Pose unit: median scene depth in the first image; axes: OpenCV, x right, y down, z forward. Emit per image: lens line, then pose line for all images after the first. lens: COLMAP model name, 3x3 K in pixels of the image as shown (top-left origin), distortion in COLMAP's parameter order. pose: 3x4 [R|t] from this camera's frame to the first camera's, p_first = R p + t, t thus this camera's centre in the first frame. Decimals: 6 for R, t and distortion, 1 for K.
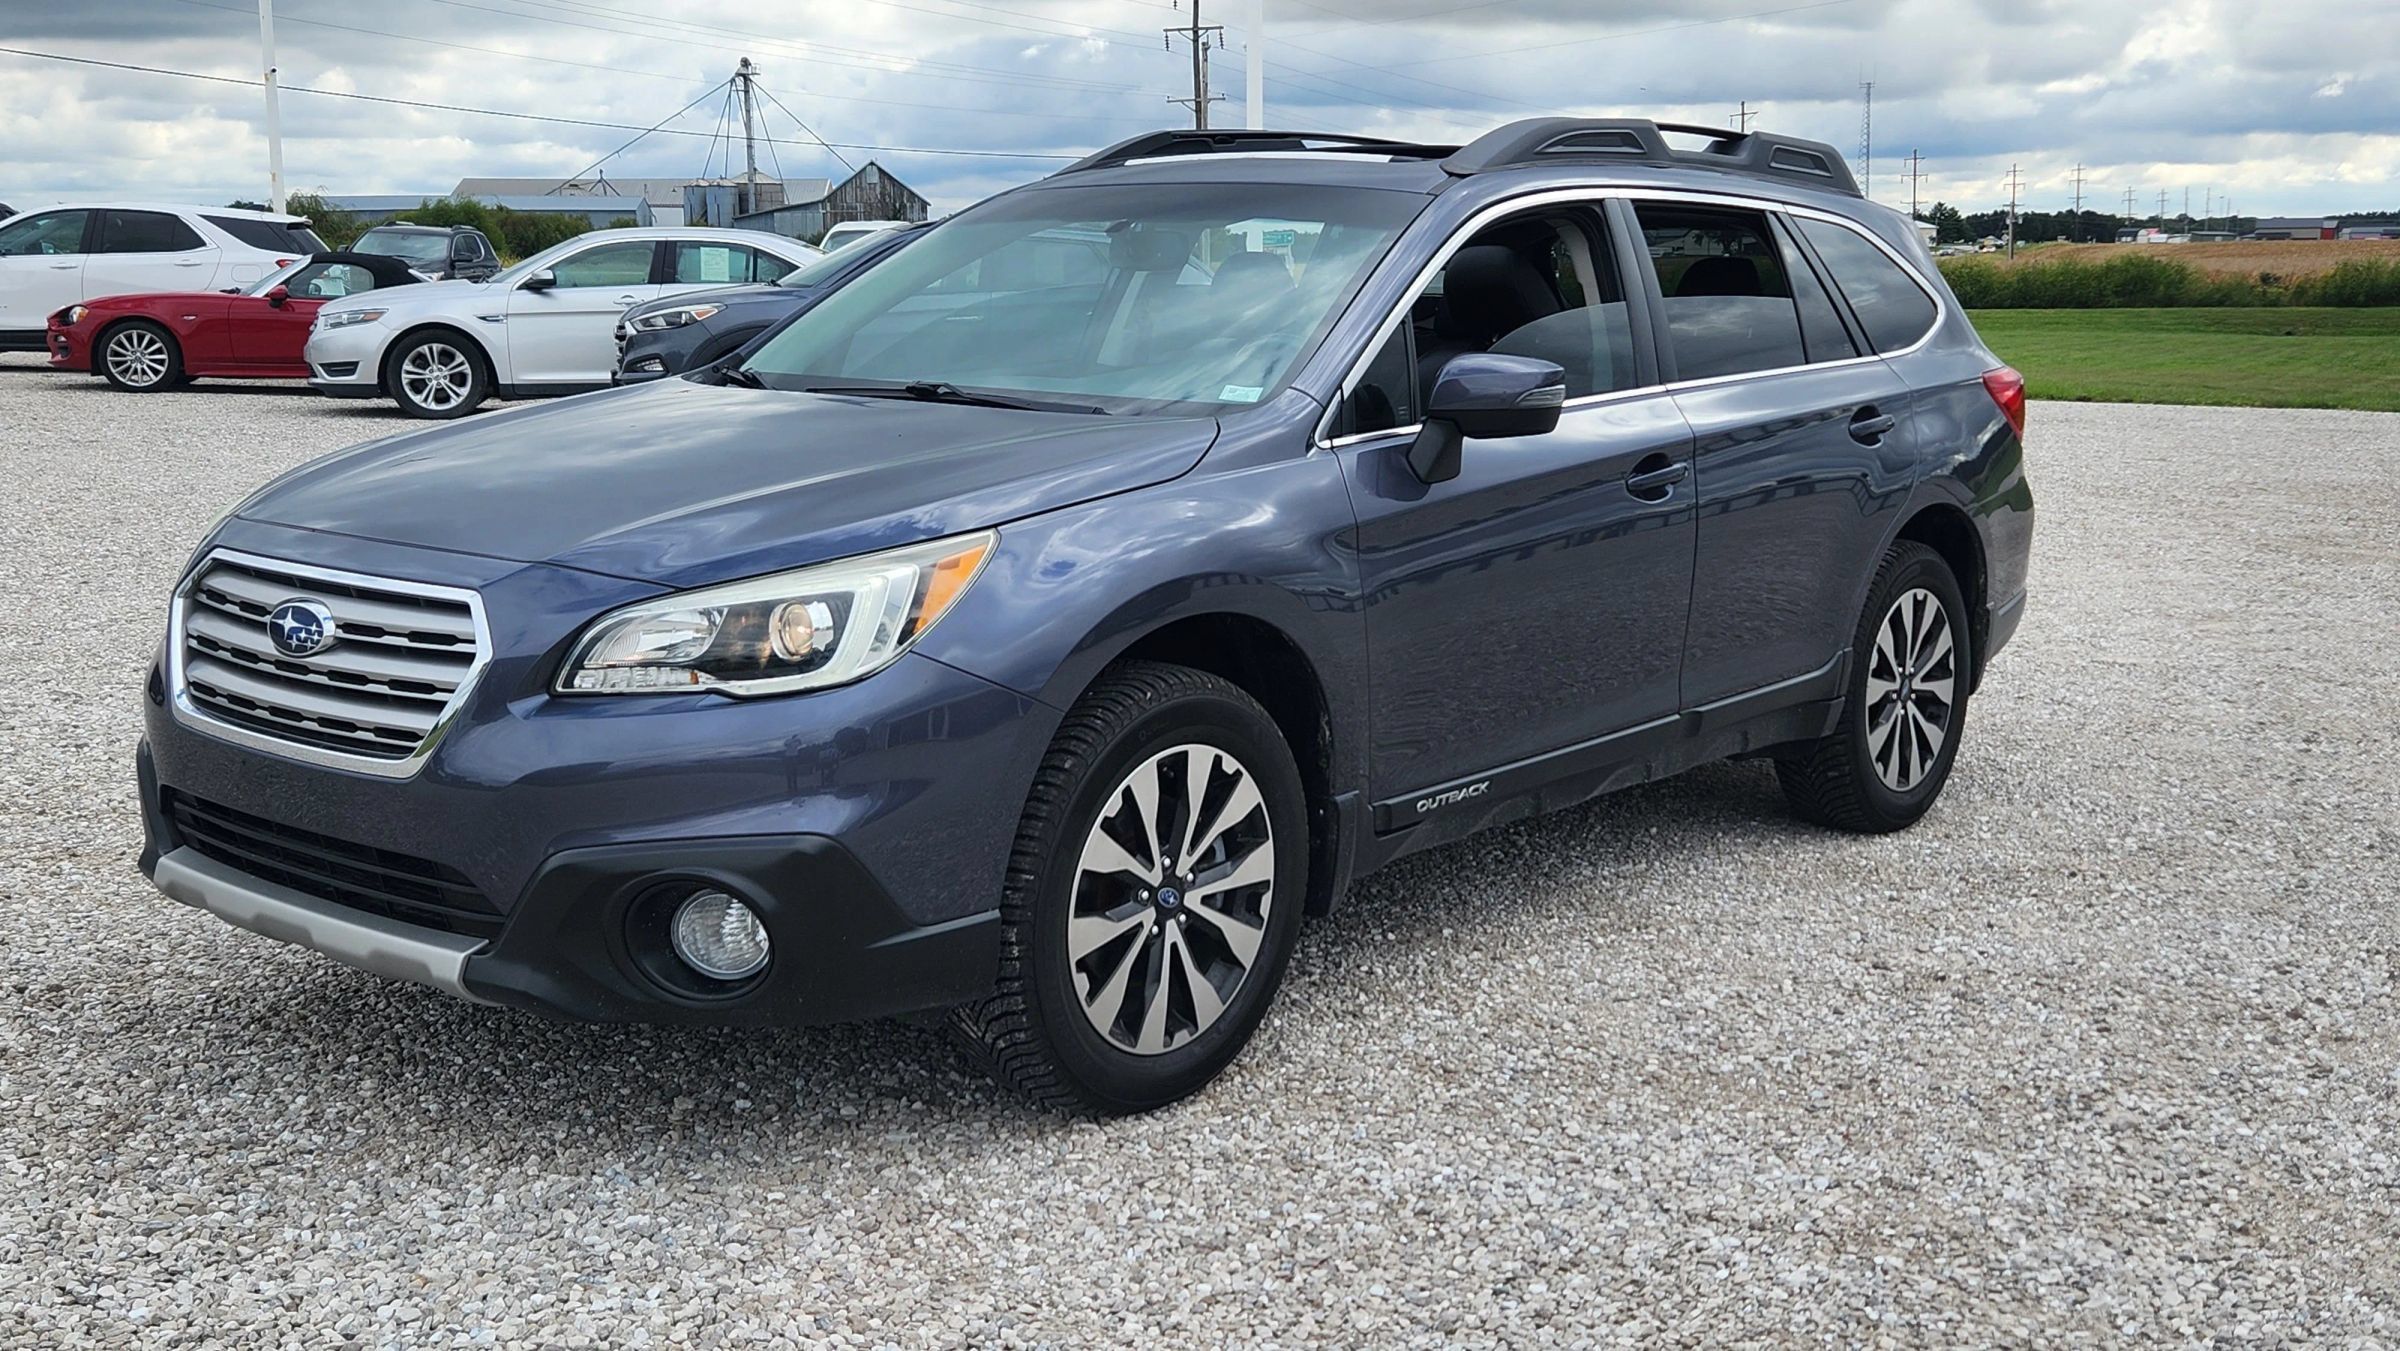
lens RADIAL K [[2481.5, 0, 1185.5], [0, 2481.5, 664.3], [0, 0, 1]] dist [0.066182, -0.022238]
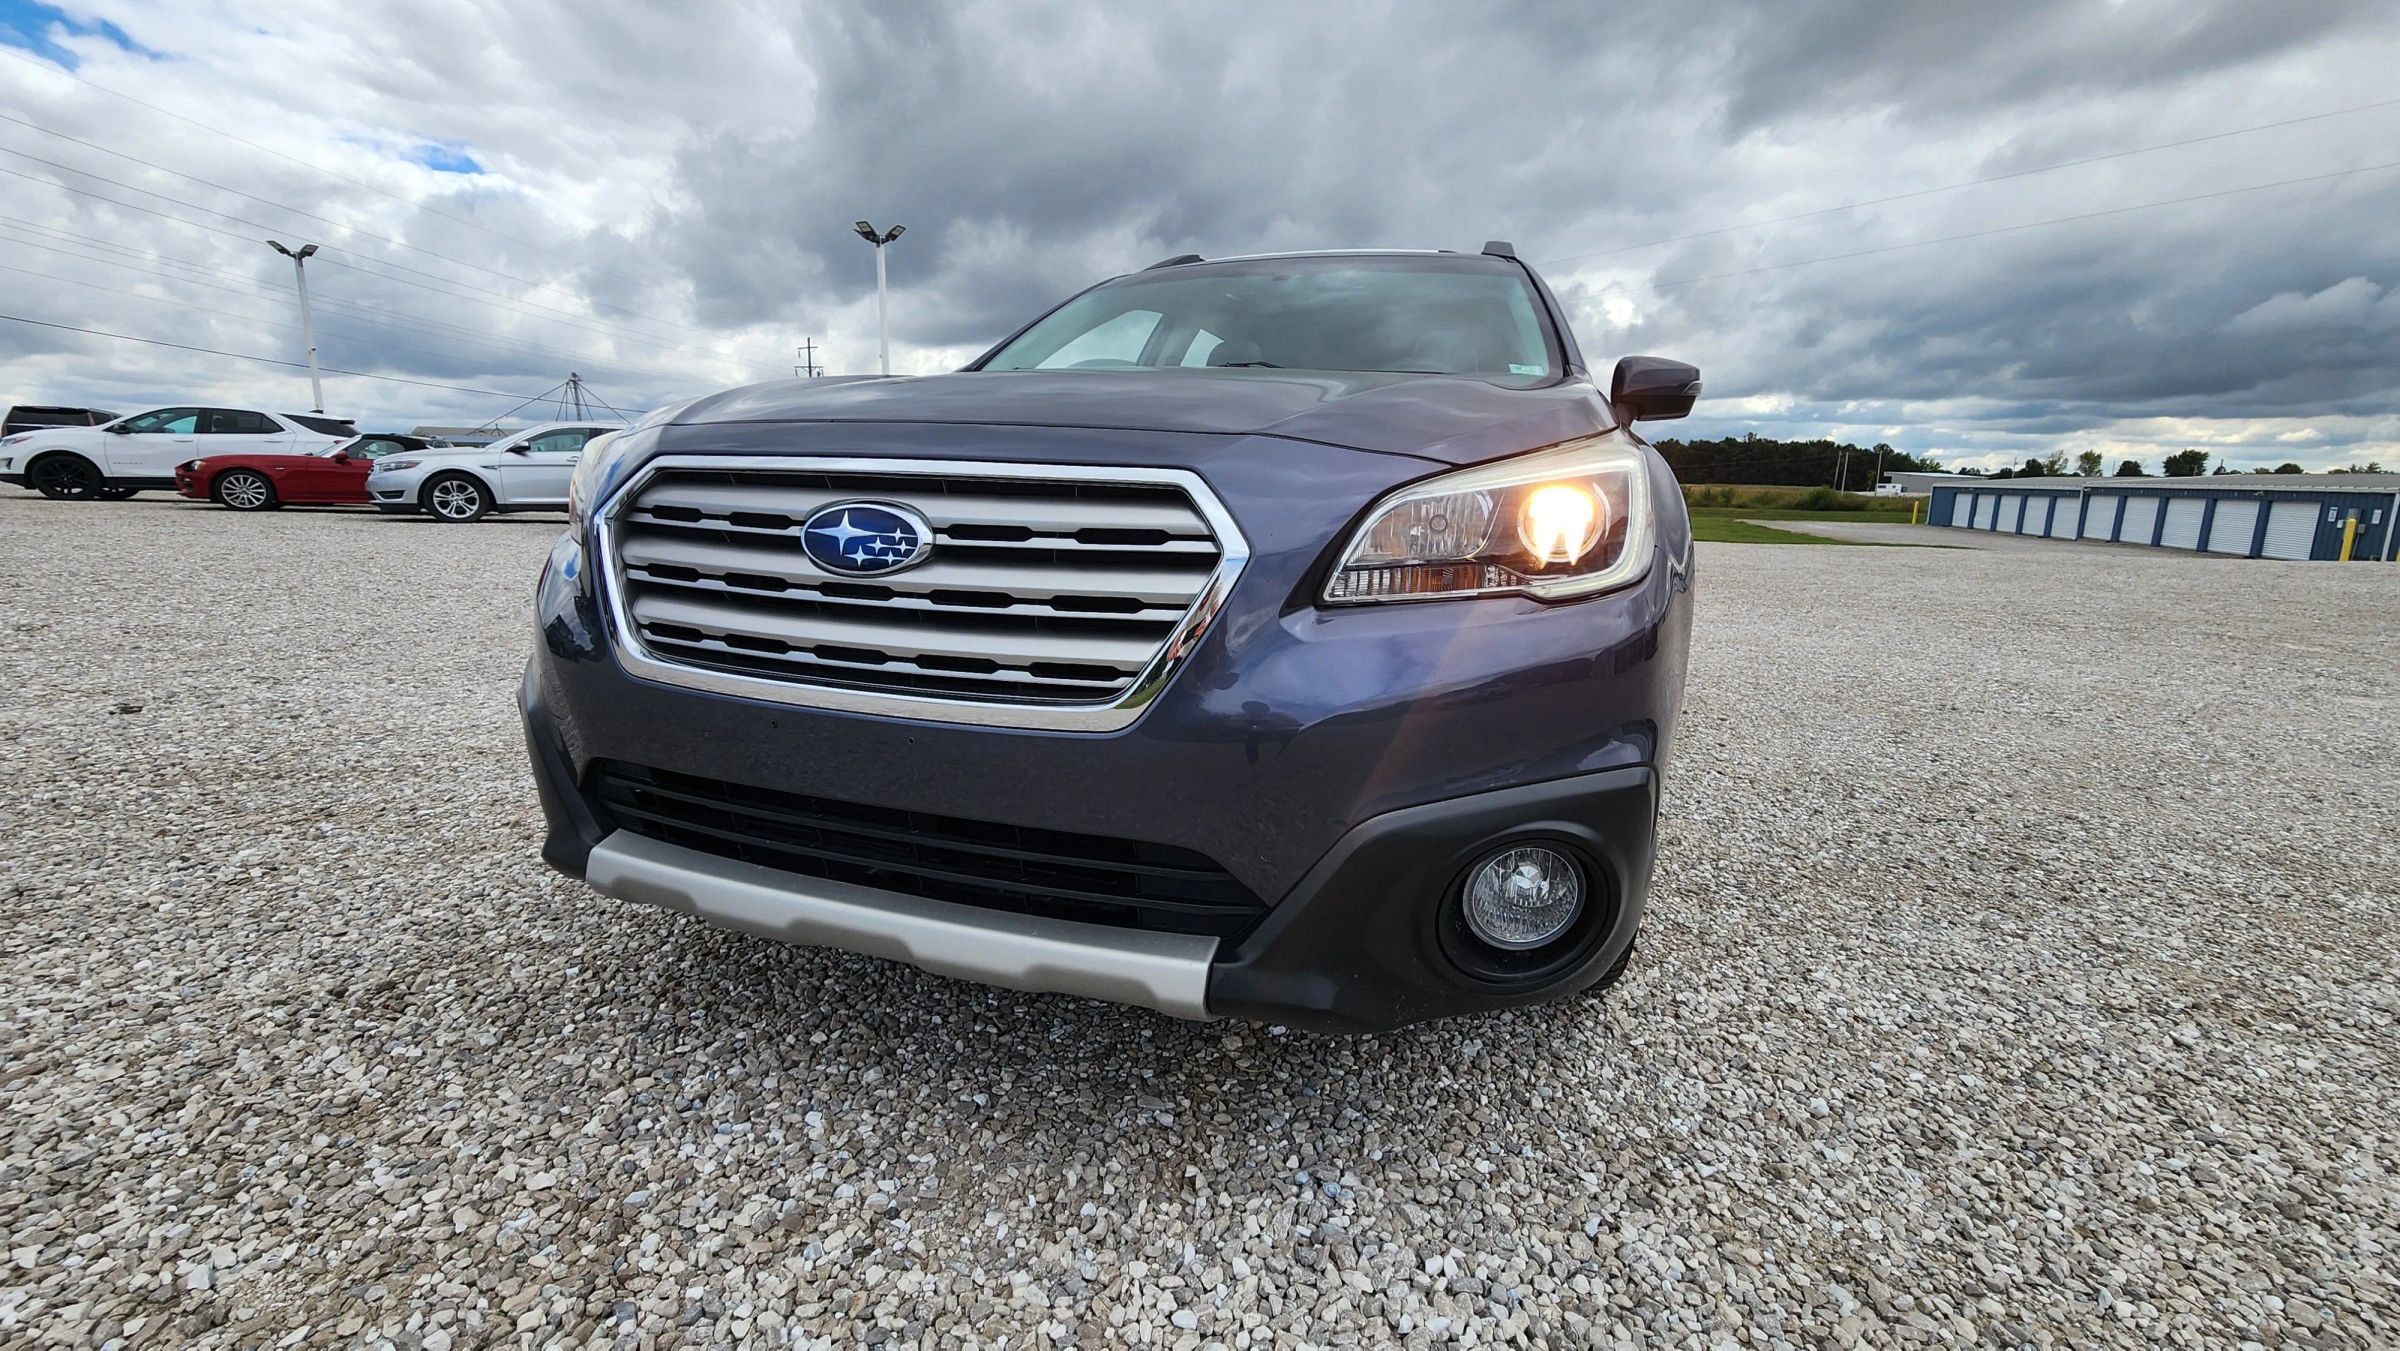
lens RADIAL K [[990.5, 0, 1185.2], [0, 990.5, 665.2], [0, 0, 1]] dist [-0.000655, -0.000158]
pose [[0.929891, -0.049551, 0.364483, -0.069004], [0.041153, 0.998679, 0.030778, 0.003322], [-0.365527, -0.013621, 0.930701, 0.127384]]
